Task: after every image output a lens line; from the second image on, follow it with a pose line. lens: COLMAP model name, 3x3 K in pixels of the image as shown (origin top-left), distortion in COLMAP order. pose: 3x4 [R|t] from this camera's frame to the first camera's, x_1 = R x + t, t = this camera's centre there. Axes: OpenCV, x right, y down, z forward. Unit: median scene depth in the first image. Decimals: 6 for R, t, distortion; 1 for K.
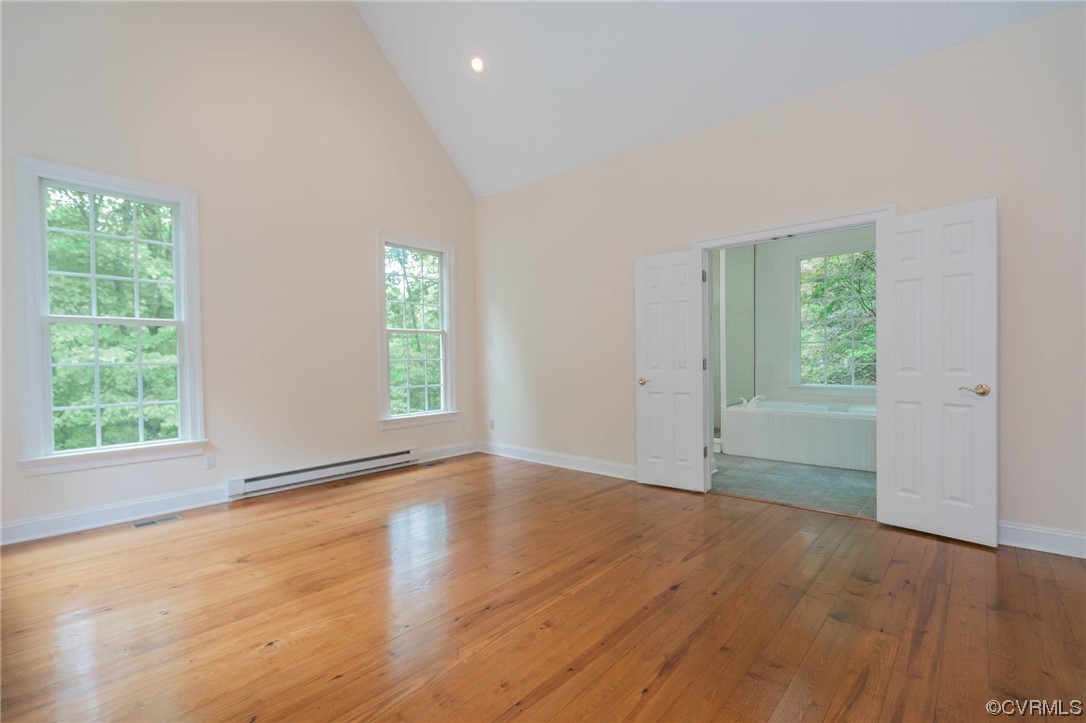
lens RADIAL K [[497.9, 0, 543.9], [0, 497.9, 358.0], [0, 0, 1]] dist [0.002607, -0.000195]
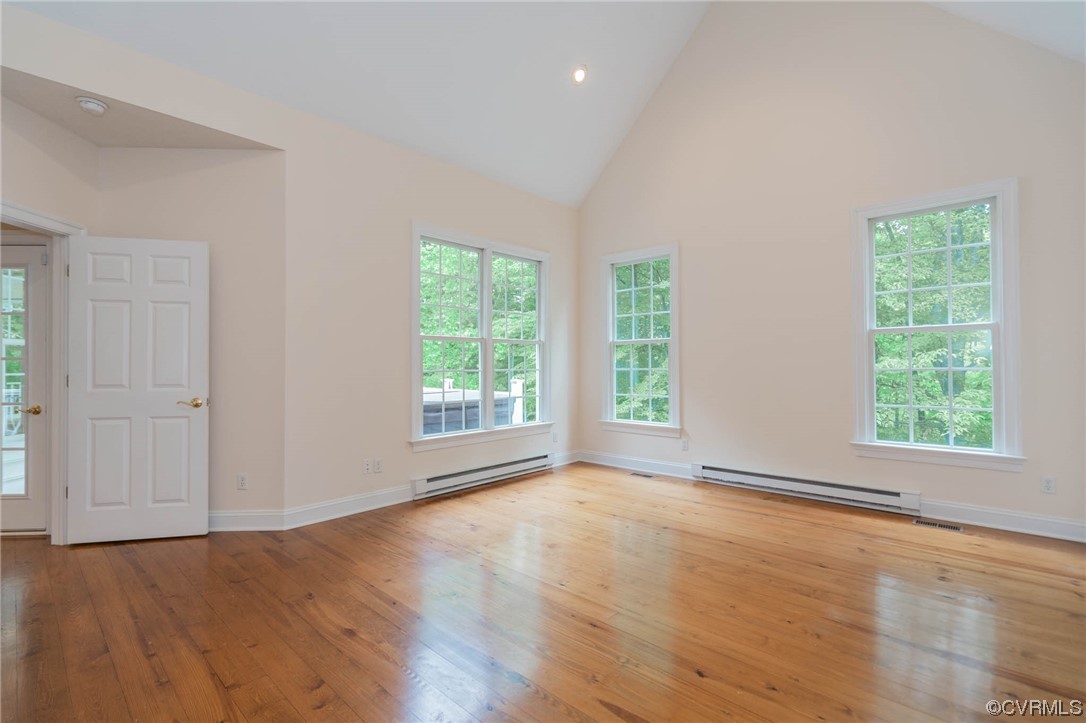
lens RADIAL K [[497.9, 0, 543.7], [0, 497.9, 363.4], [0, 0, 1]] dist [0.002607, -0.000195]
pose [[-0.002682, 0.005190, -0.999983, 0.602704], [-0.005043, 0.999974, 0.005204, -0.006219], [0.999984, 0.005057, -0.002656, 0.629767]]
